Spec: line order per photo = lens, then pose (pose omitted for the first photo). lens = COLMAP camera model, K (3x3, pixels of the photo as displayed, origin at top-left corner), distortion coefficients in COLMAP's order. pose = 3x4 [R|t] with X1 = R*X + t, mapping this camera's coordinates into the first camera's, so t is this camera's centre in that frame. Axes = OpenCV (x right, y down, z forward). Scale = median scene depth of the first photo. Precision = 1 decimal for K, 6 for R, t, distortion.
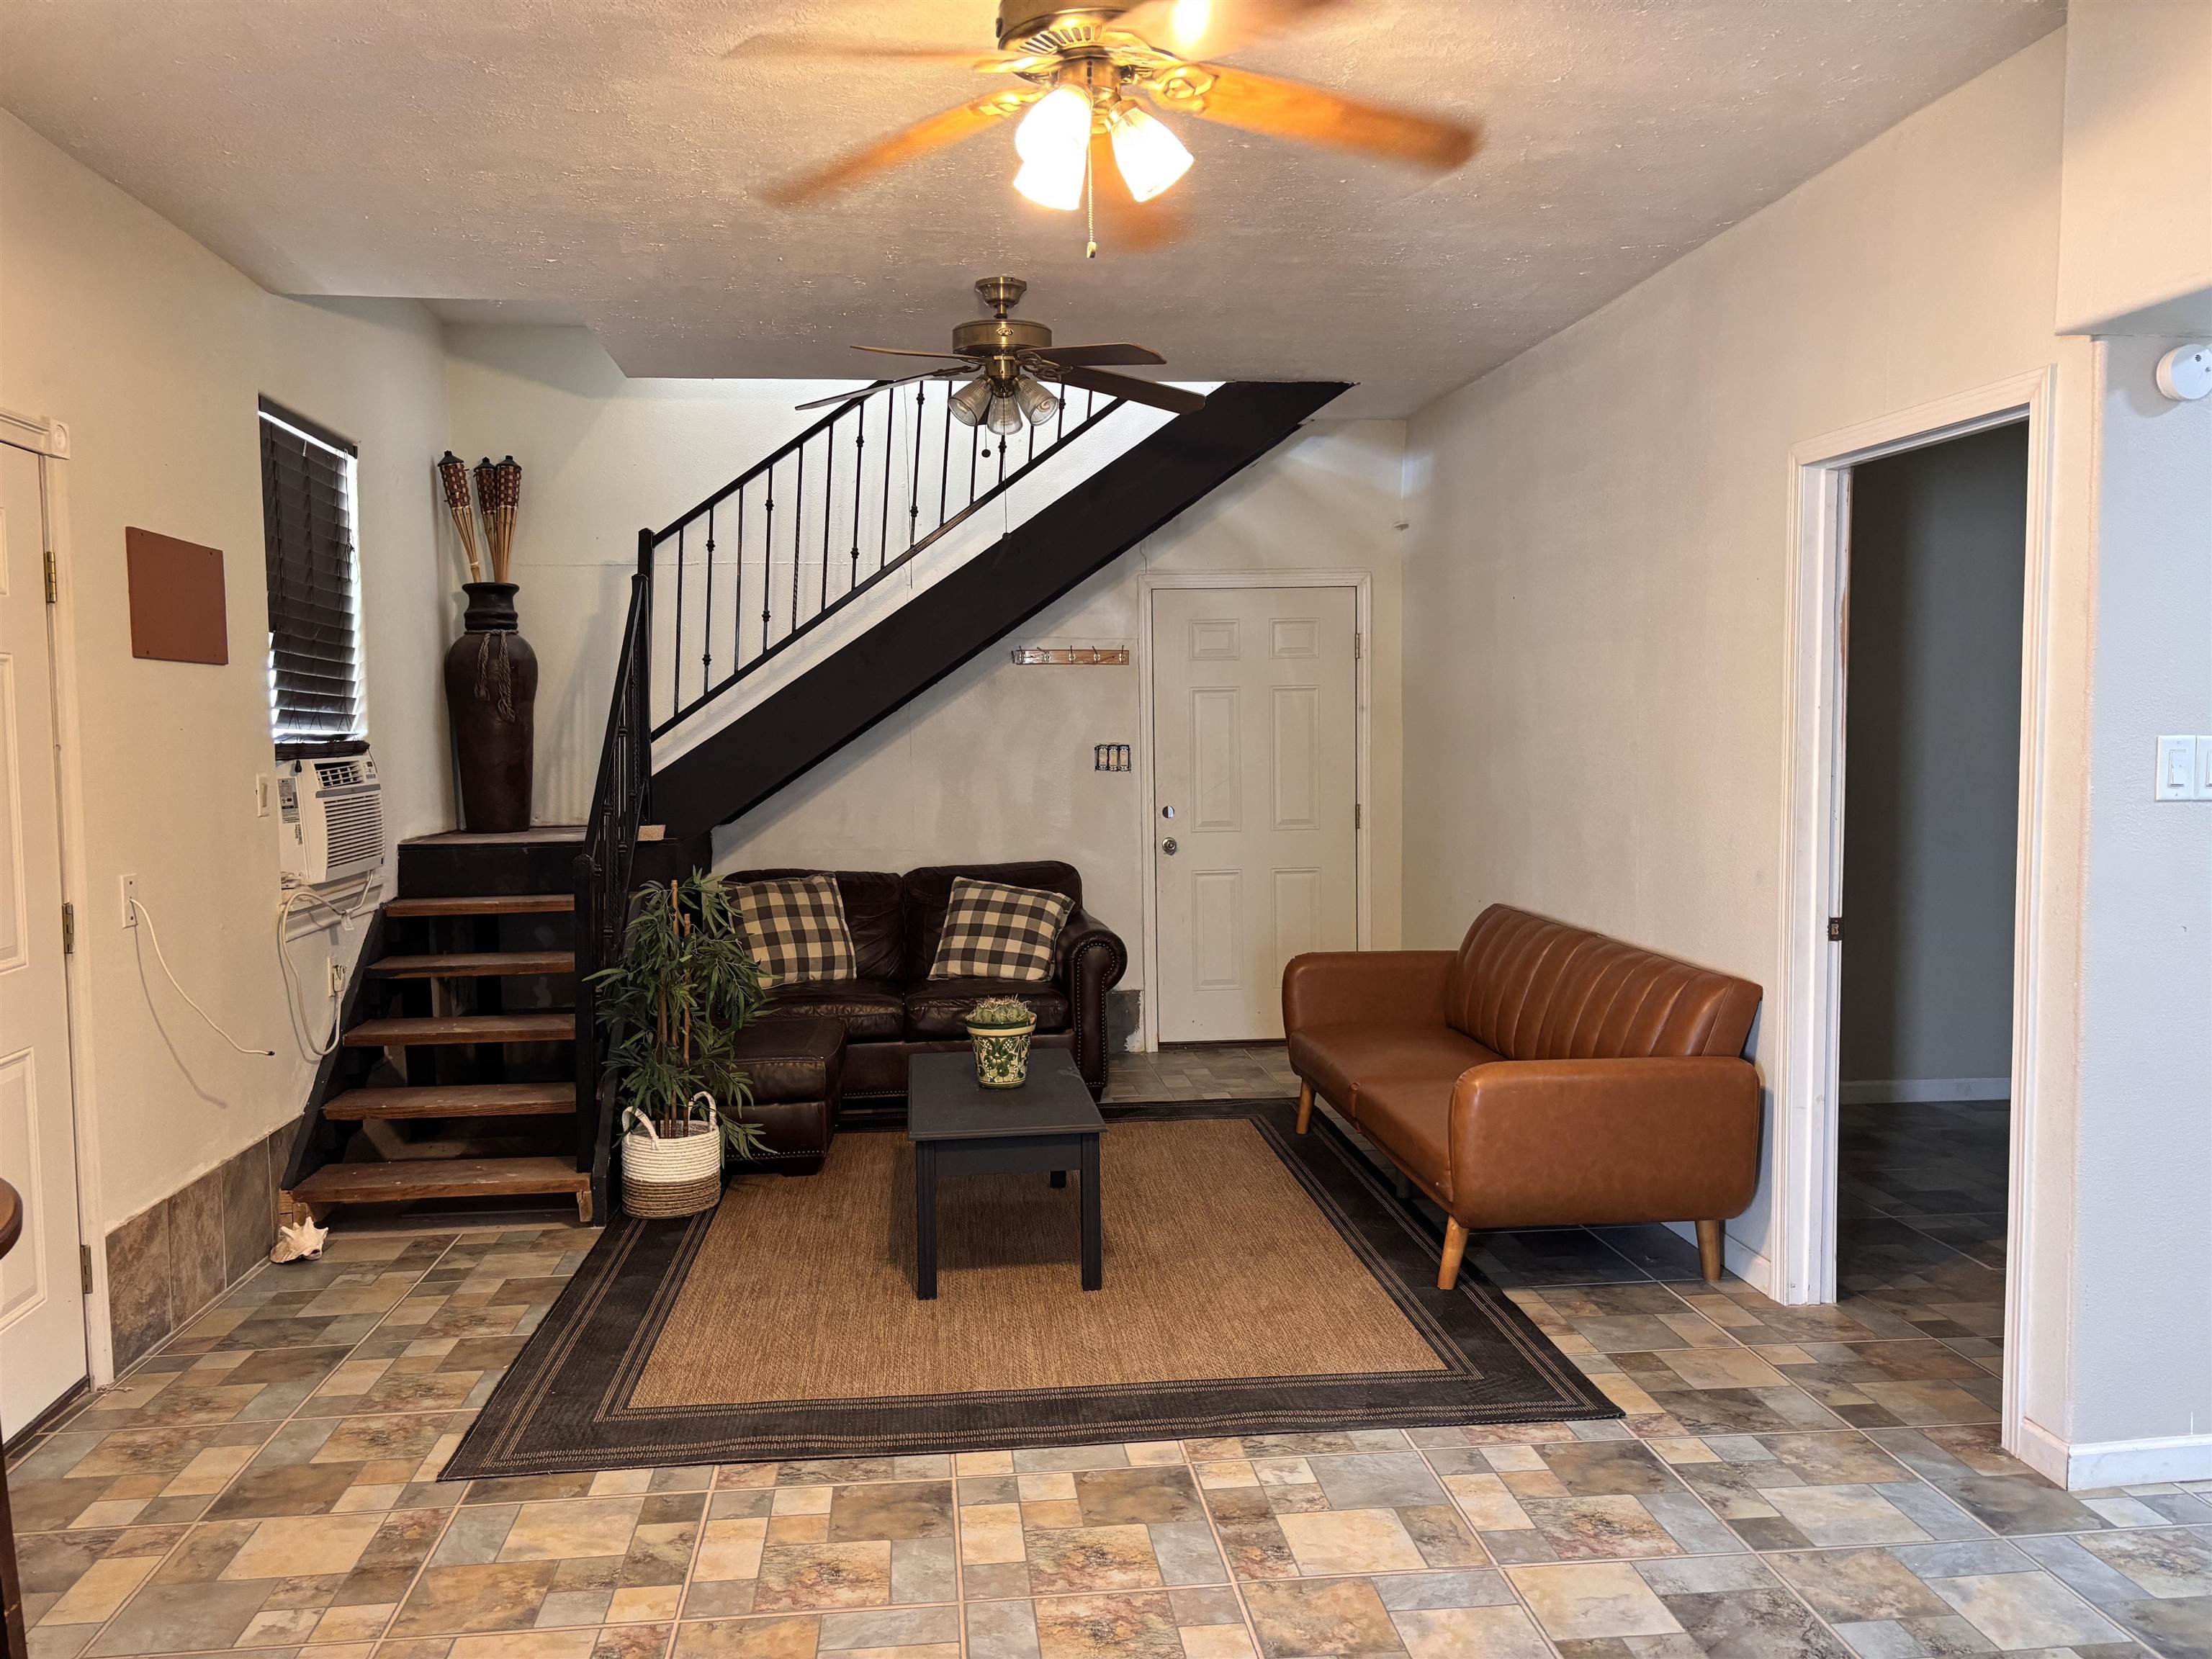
lens RADIAL K [[1666.0, 0, 1104.6], [0, 1666.0, 830.8], [0, 0, 1]] dist [0.030691, -0.038341]
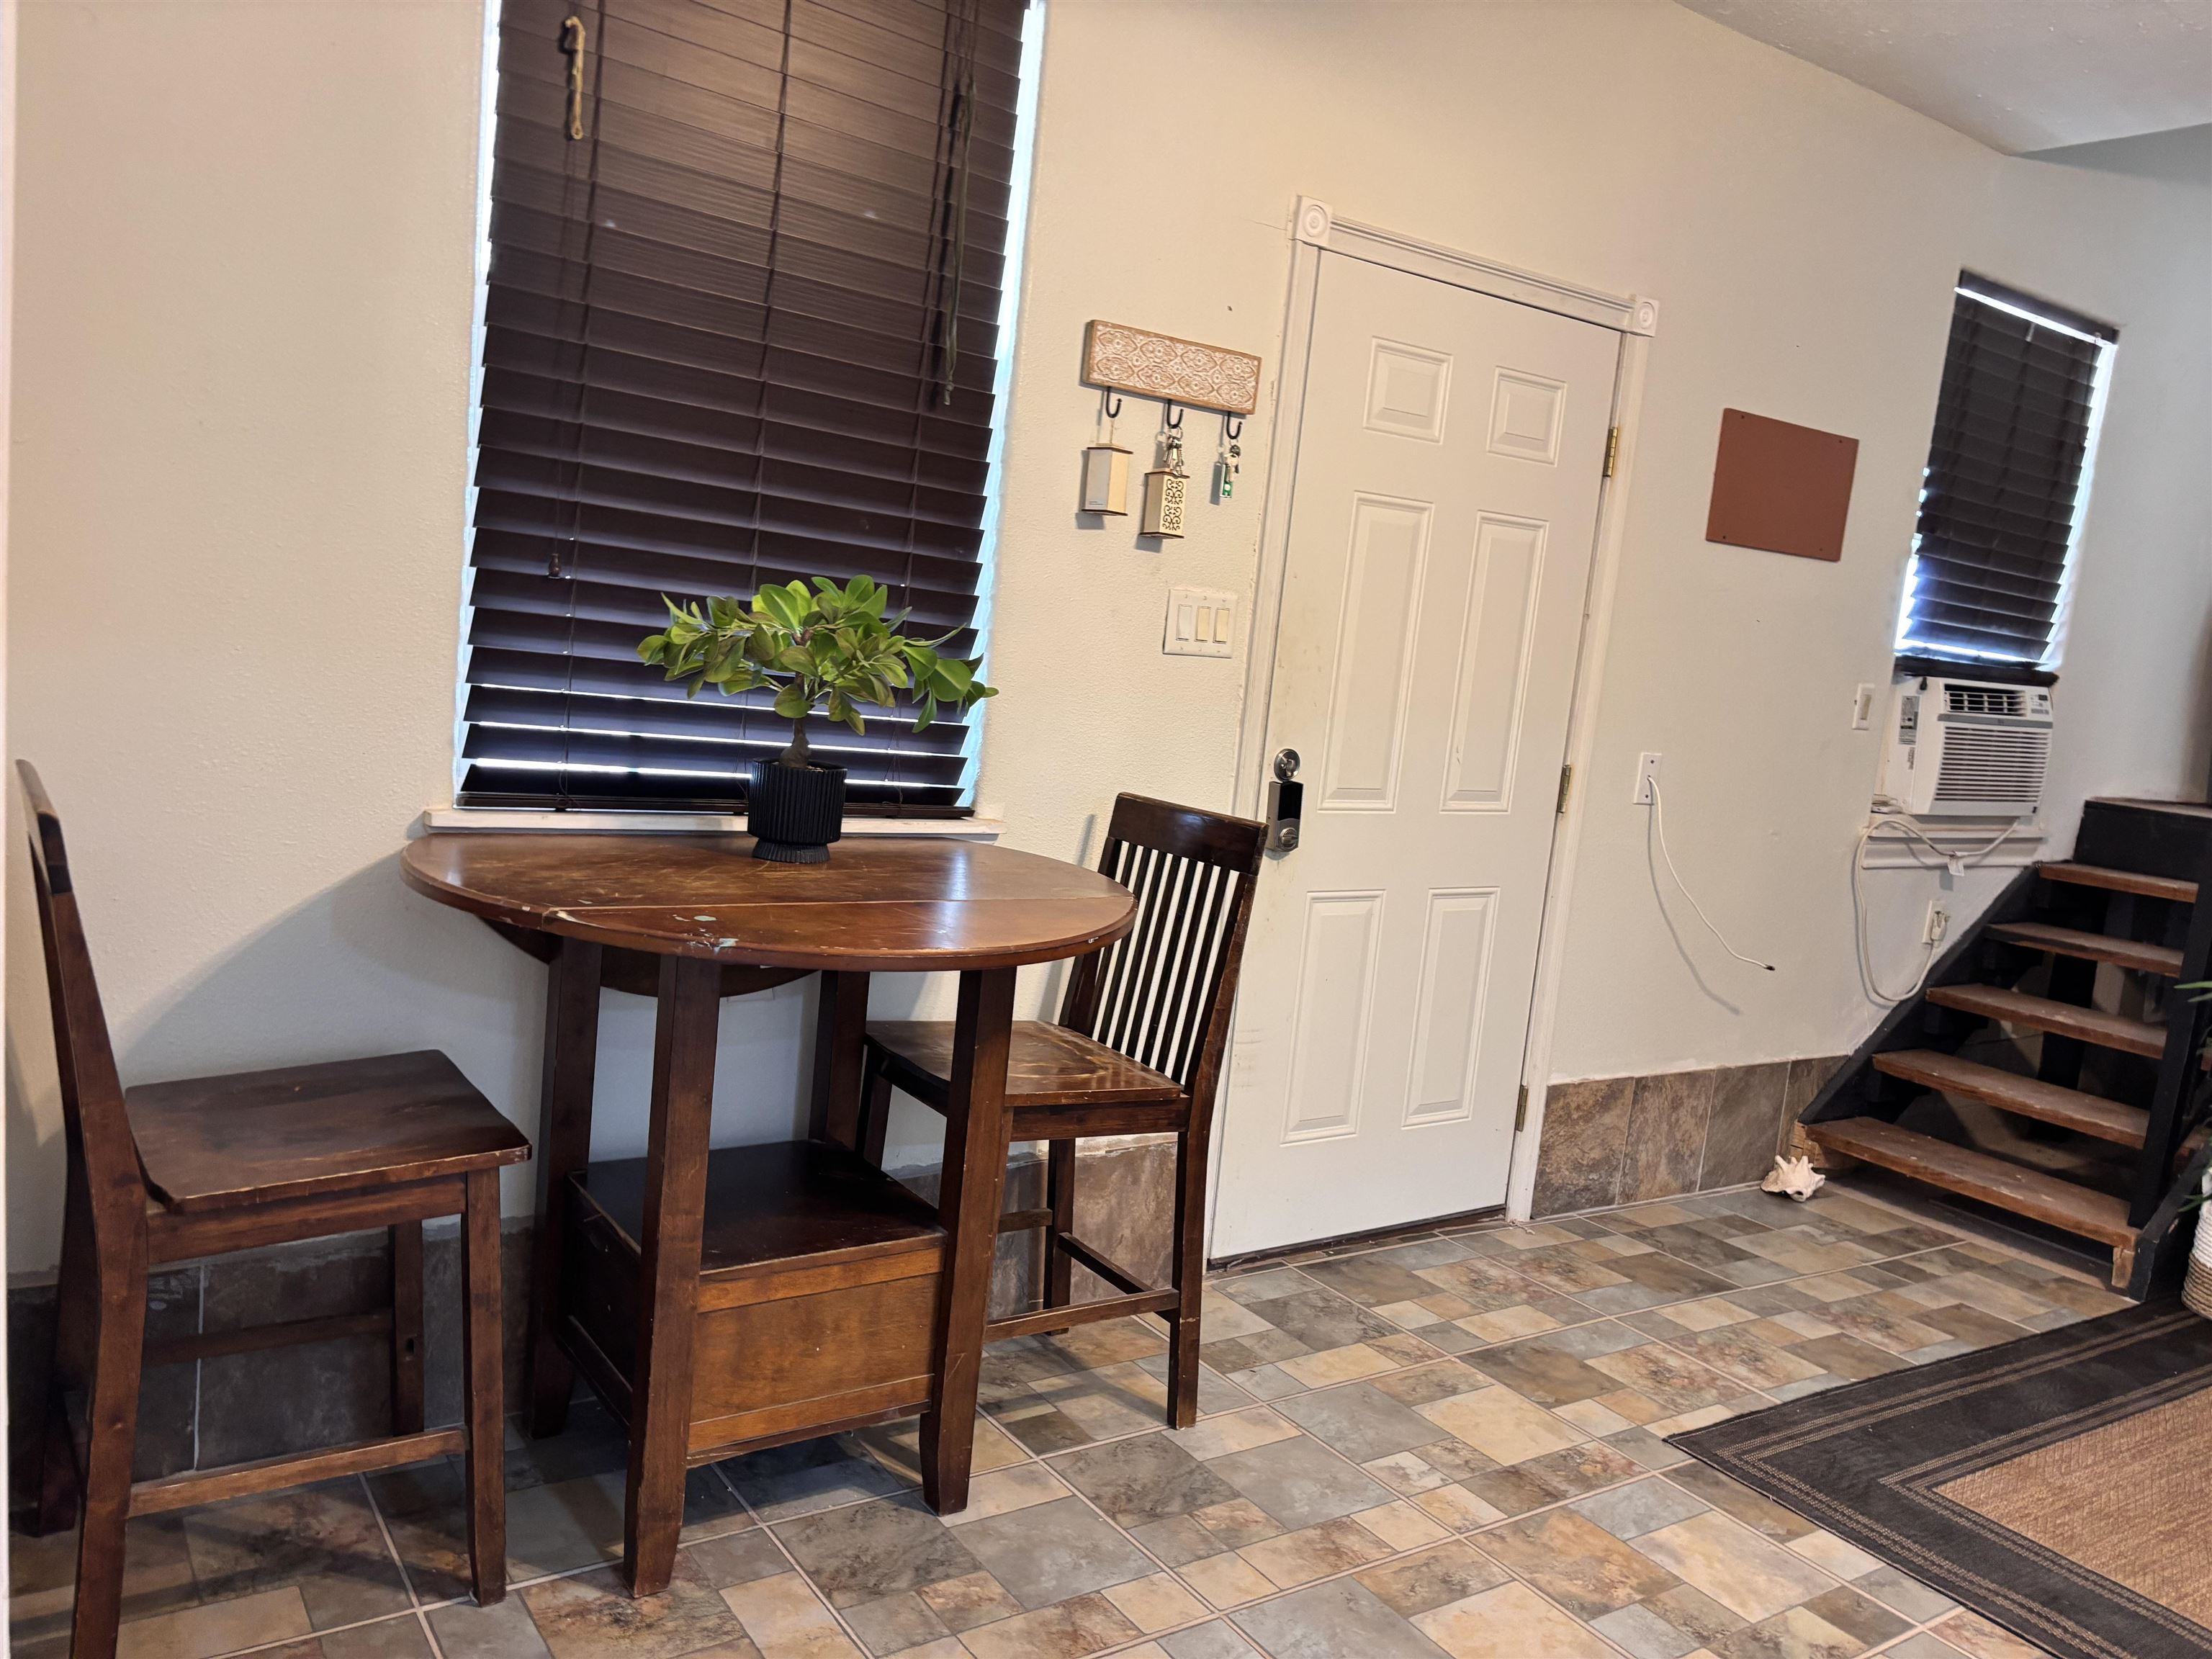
lens RADIAL K [[1666.0, 0, 1101.3], [0, 1666.0, 834.5], [0, 0, 1]] dist [0.030691, -0.038341]
pose [[0.451807, 0.168156, -0.876124, 0.154409], [-0.155455, 0.981890, 0.108289, 0.015831], [0.878467, 0.087273, 0.469765, 0.226720]]
